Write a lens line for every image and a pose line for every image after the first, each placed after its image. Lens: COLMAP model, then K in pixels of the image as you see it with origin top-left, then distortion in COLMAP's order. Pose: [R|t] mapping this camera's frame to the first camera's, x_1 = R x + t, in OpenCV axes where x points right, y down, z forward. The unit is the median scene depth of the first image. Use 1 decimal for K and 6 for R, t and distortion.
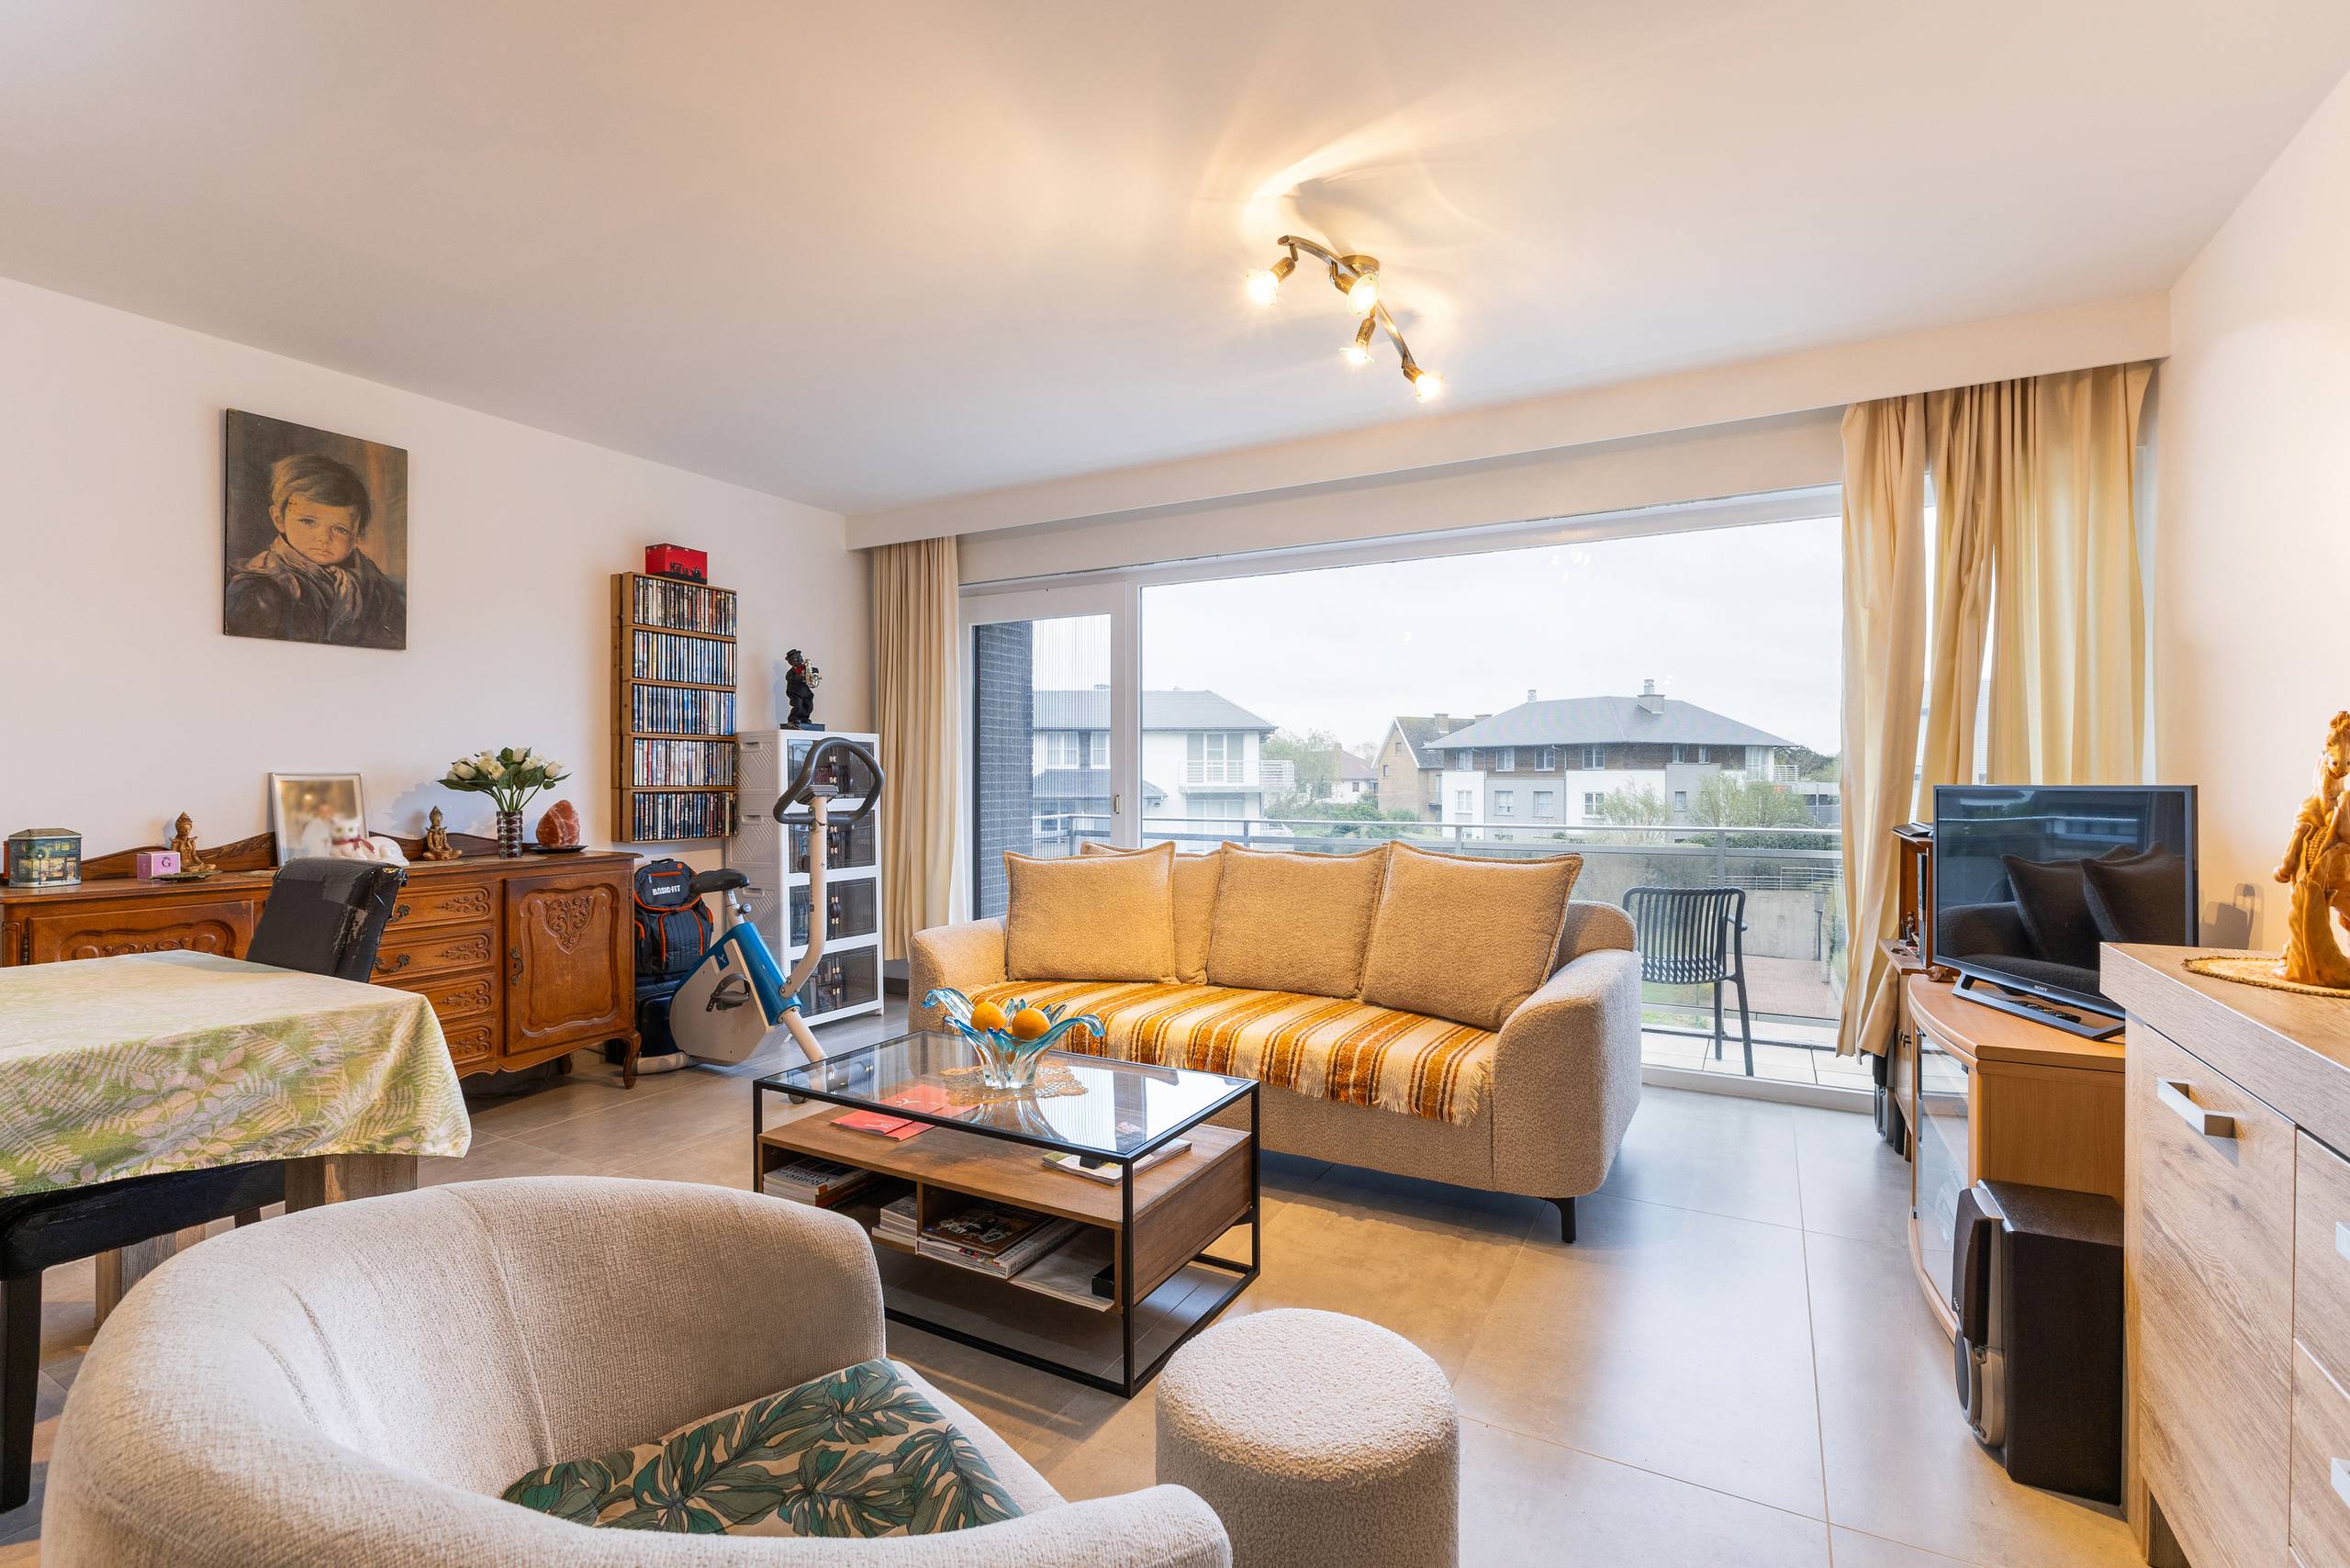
lens RADIAL K [[1057.4, 0, 1175.0], [0, 1057.4, 784.0], [0, 0, 1]] dist [-0.000880, -0.000556]
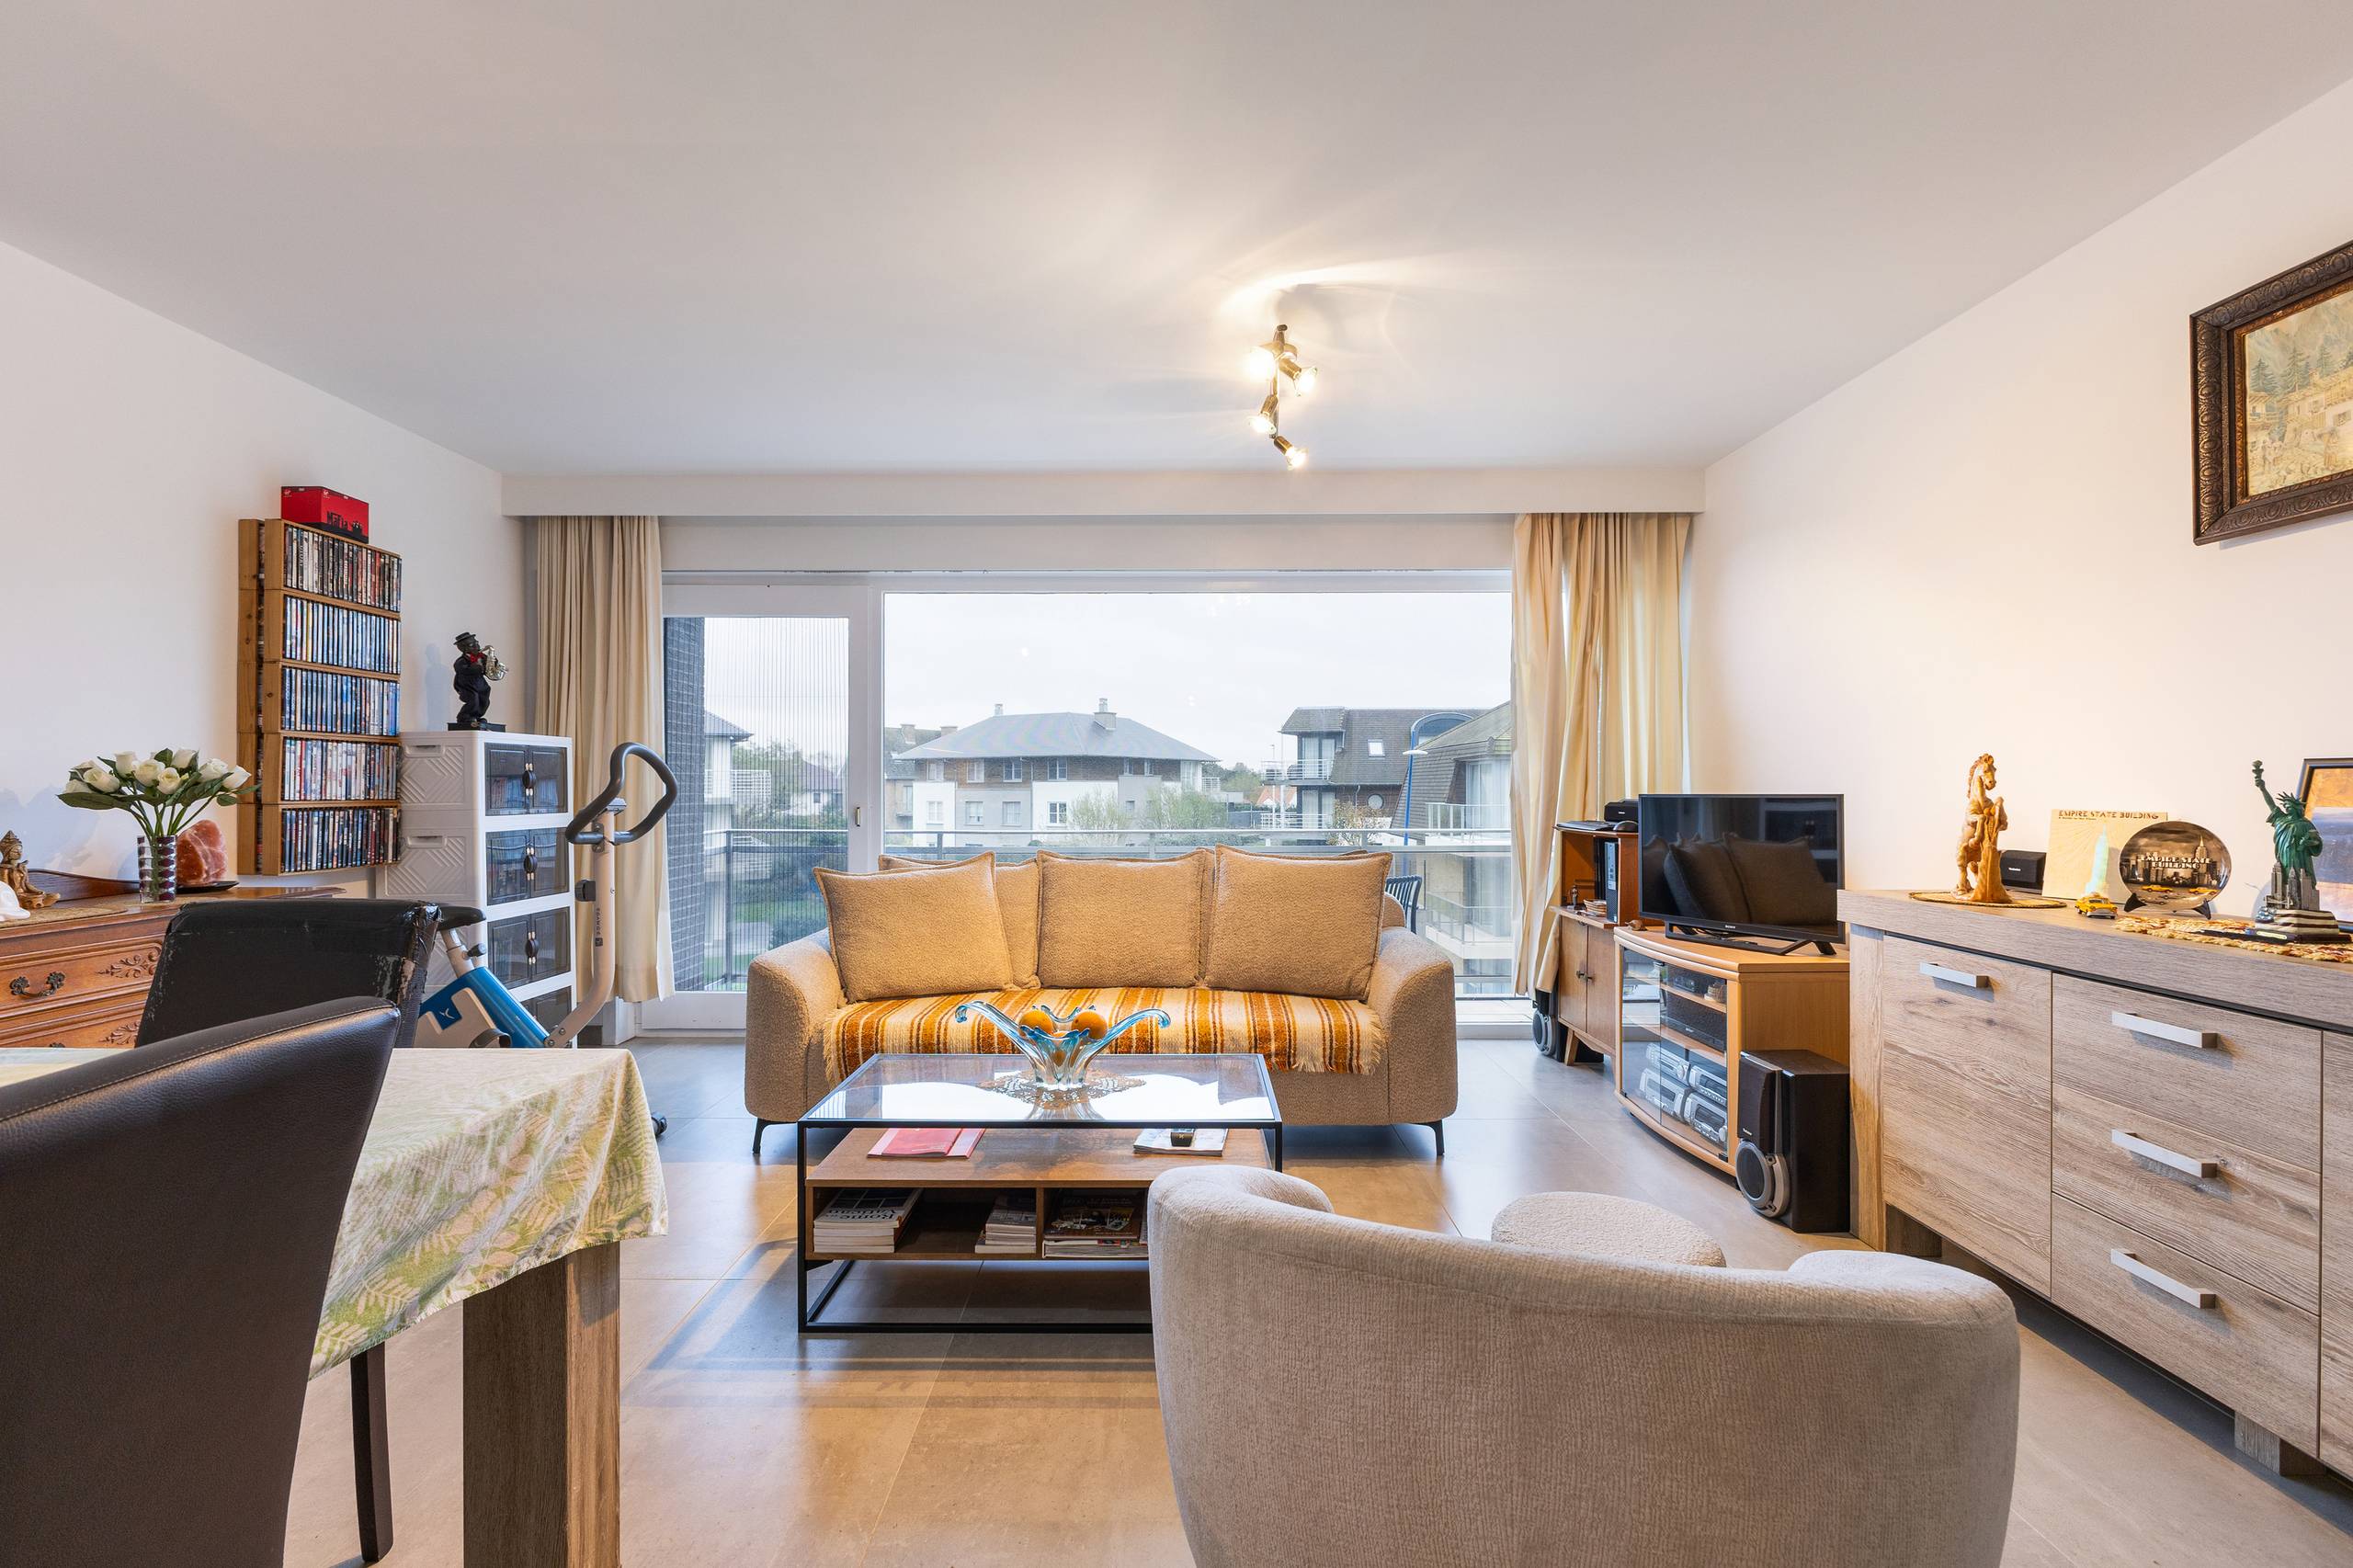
lens RADIAL K [[1058.7, 0, 1176.5], [0, 1058.7, 784.0], [0, 0, 1]] dist [-0.000880, -0.000556]
pose [[0.875457, 0.001509, 0.483294, -0.314560], [0.003328, 0.999953, -0.009152, -0.000863], [-0.483285, 0.009621, 0.875410, 0.021544]]
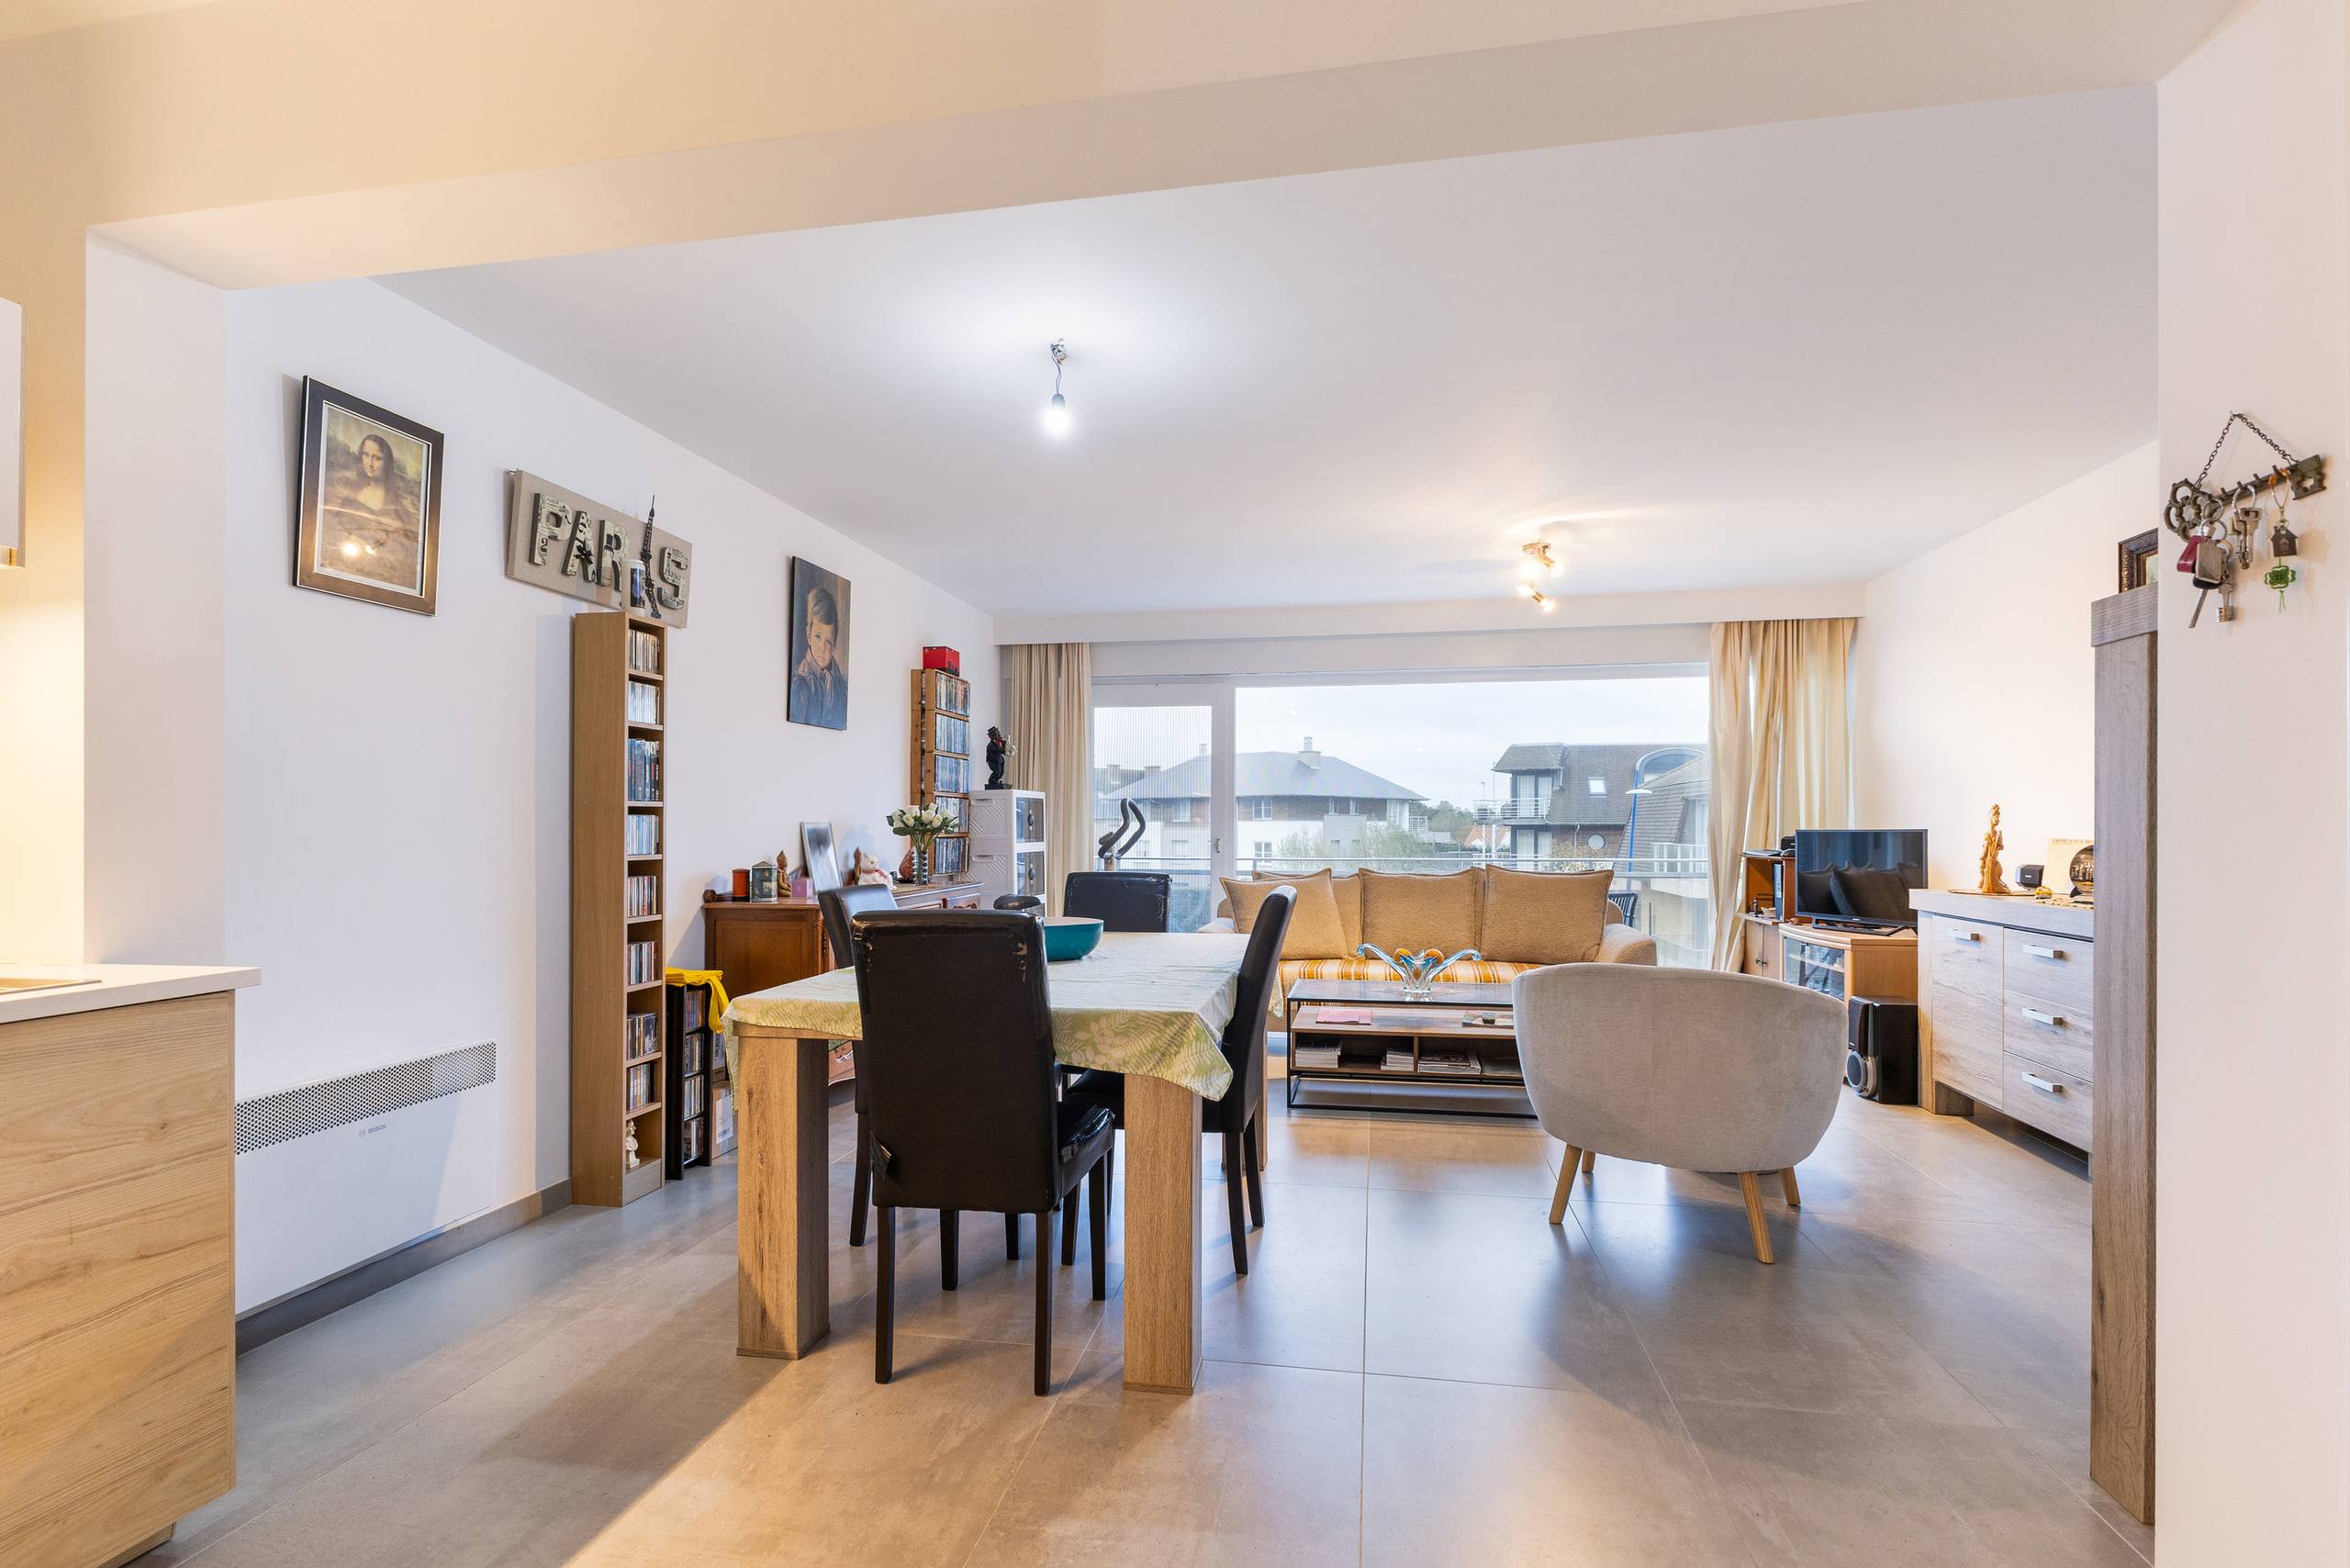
lens RADIAL K [[1086.3, 0, 1181.9], [0, 1086.3, 831.4], [0, 0, 1]] dist [0.003513, 0.000183]
pose [[0.947245, -0.000837, 0.320508, -0.648756], [0.001630, 0.999996, -0.002205, 0.004315], [-0.320505, 0.002611, 0.947243, -0.372316]]
